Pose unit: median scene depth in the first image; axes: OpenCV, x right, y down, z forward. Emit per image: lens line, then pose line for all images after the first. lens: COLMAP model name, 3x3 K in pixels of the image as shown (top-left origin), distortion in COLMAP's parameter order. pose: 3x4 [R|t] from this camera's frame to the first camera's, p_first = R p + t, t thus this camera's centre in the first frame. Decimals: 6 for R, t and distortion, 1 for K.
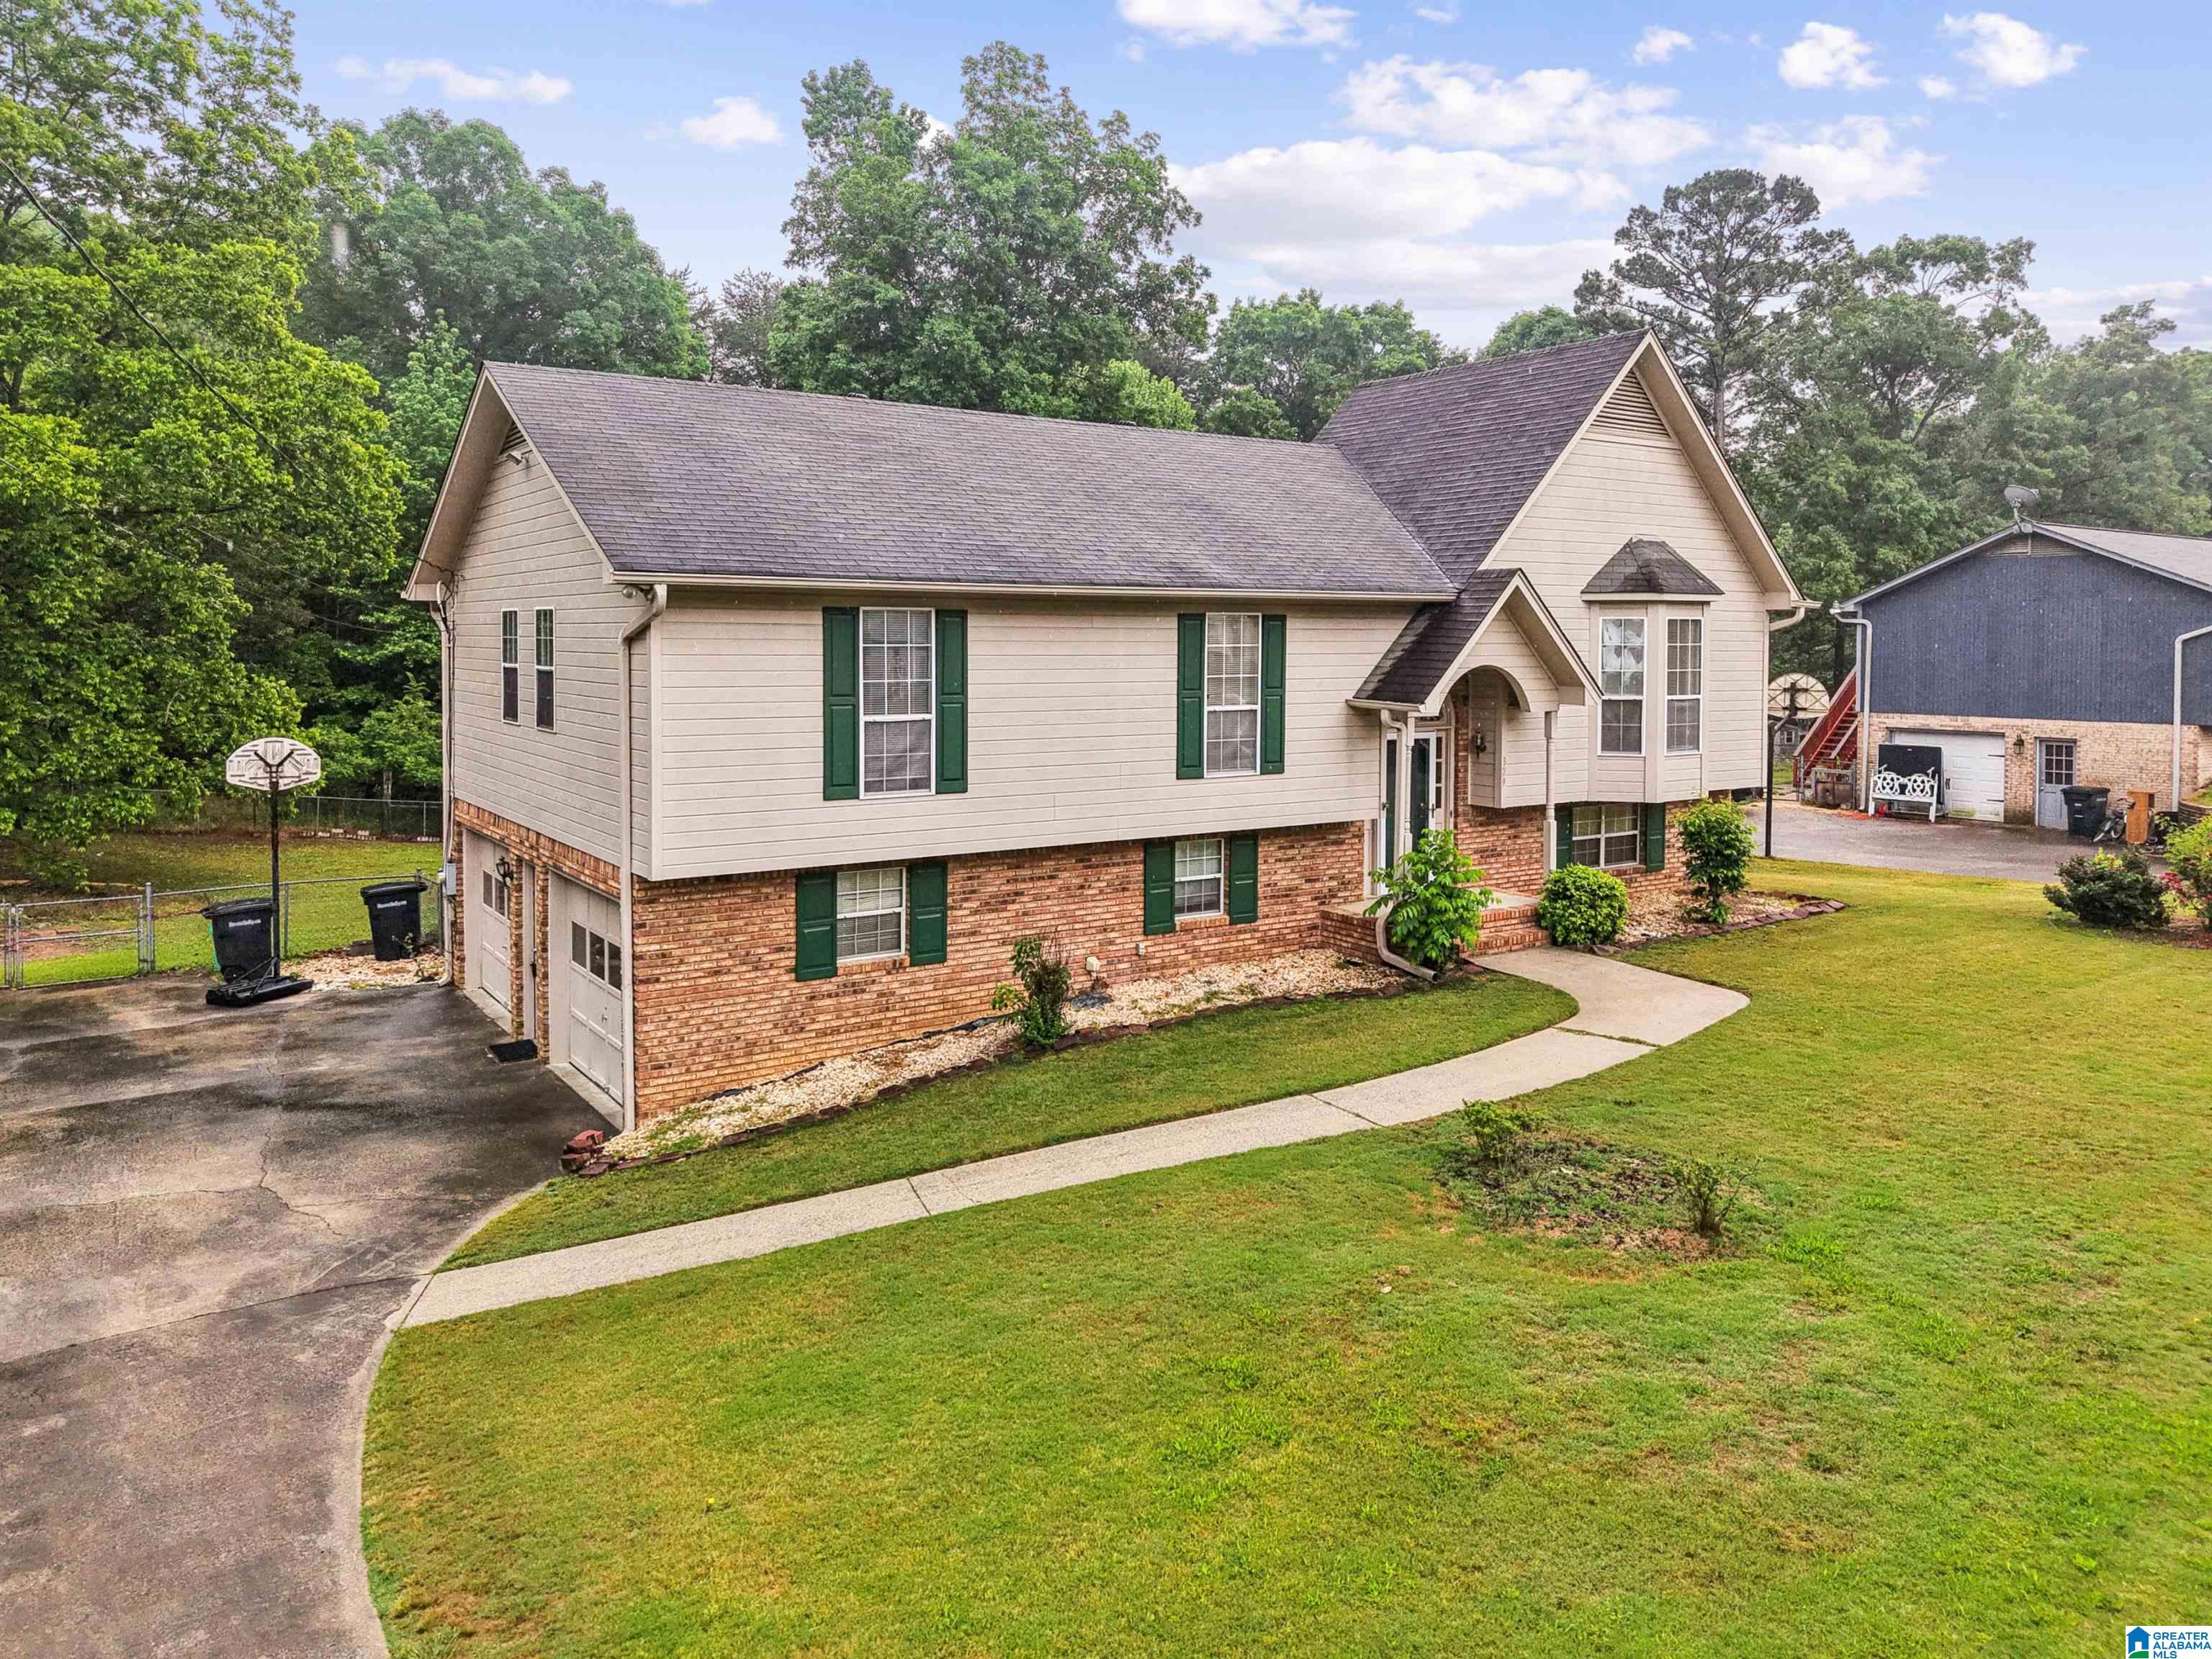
lens RADIAL K [[1534.2, 0, 1102.3], [0, 1534.2, 791.3], [0, 0, 1]] dist [0.143436, -0.029111]
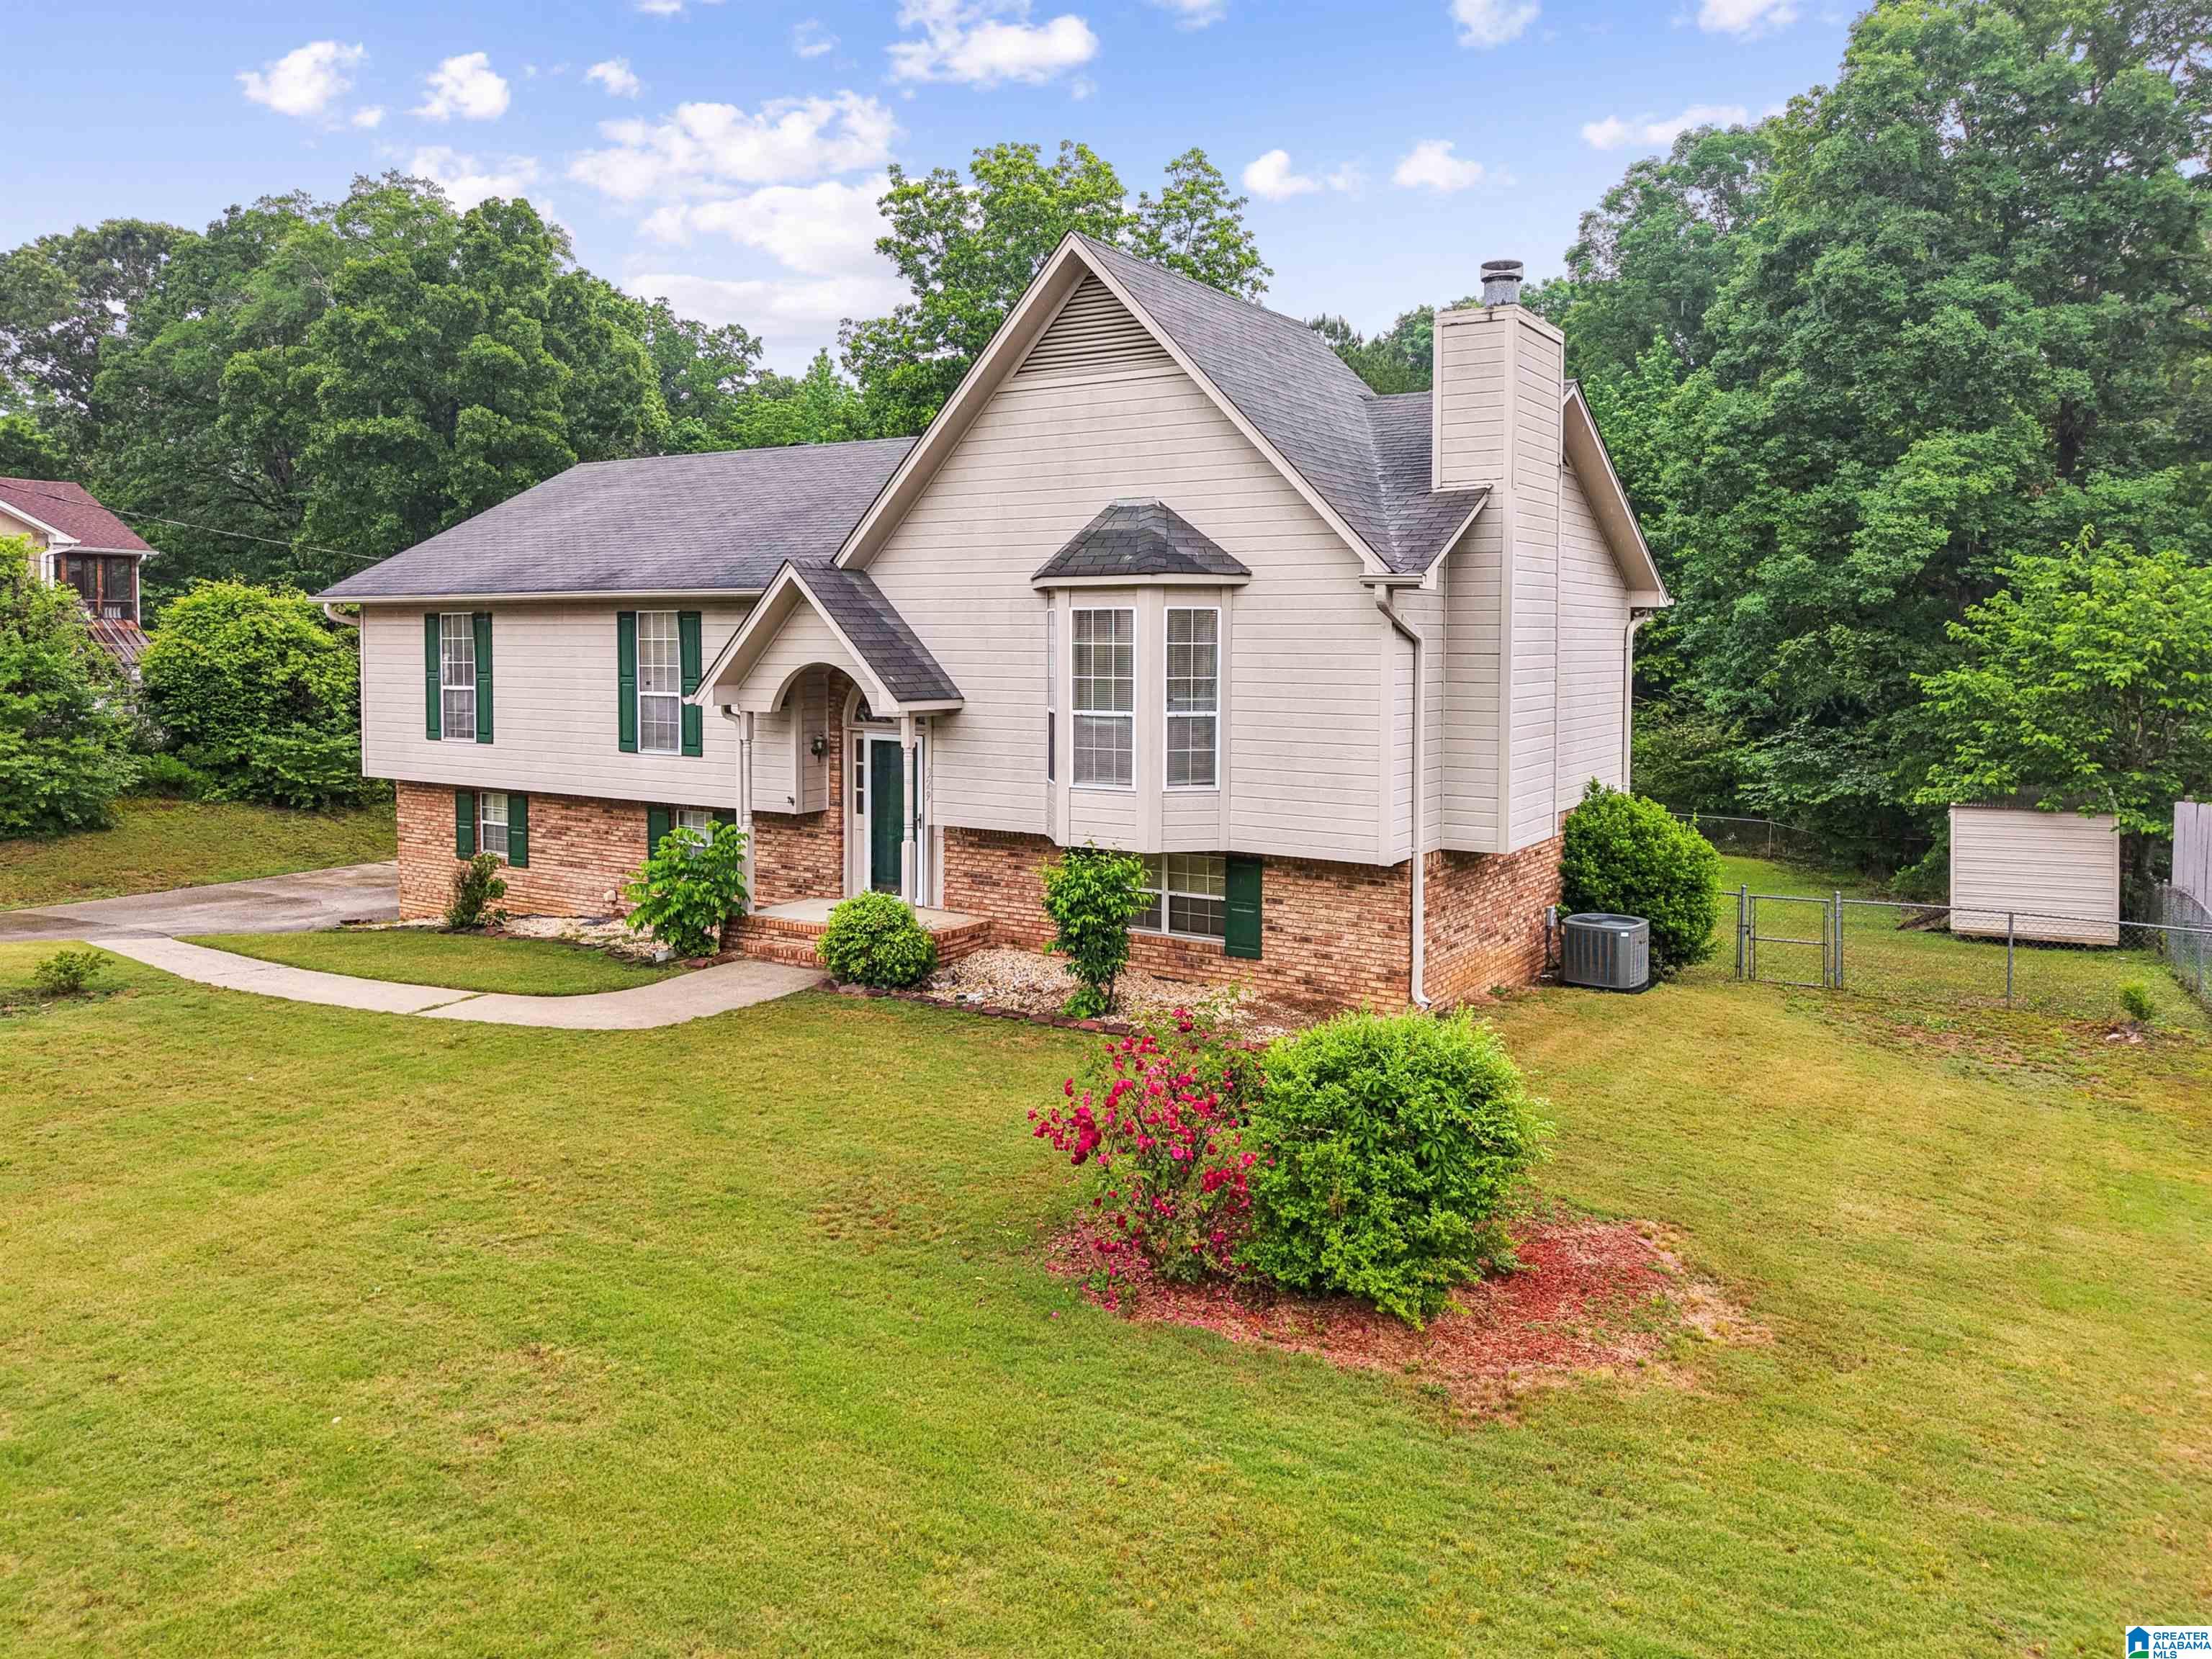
lens RADIAL K [[1529.3, 0, 1106.0], [0, 1529.3, 829.5], [0, 0, 1]] dist [0.031680, -0.029953]
pose [[0.405356, 0.108451, -0.907703, 1.275731], [-0.094697, 0.992578, 0.076303, -0.073565], [0.909241, 0.055026, 0.412618, 0.843707]]
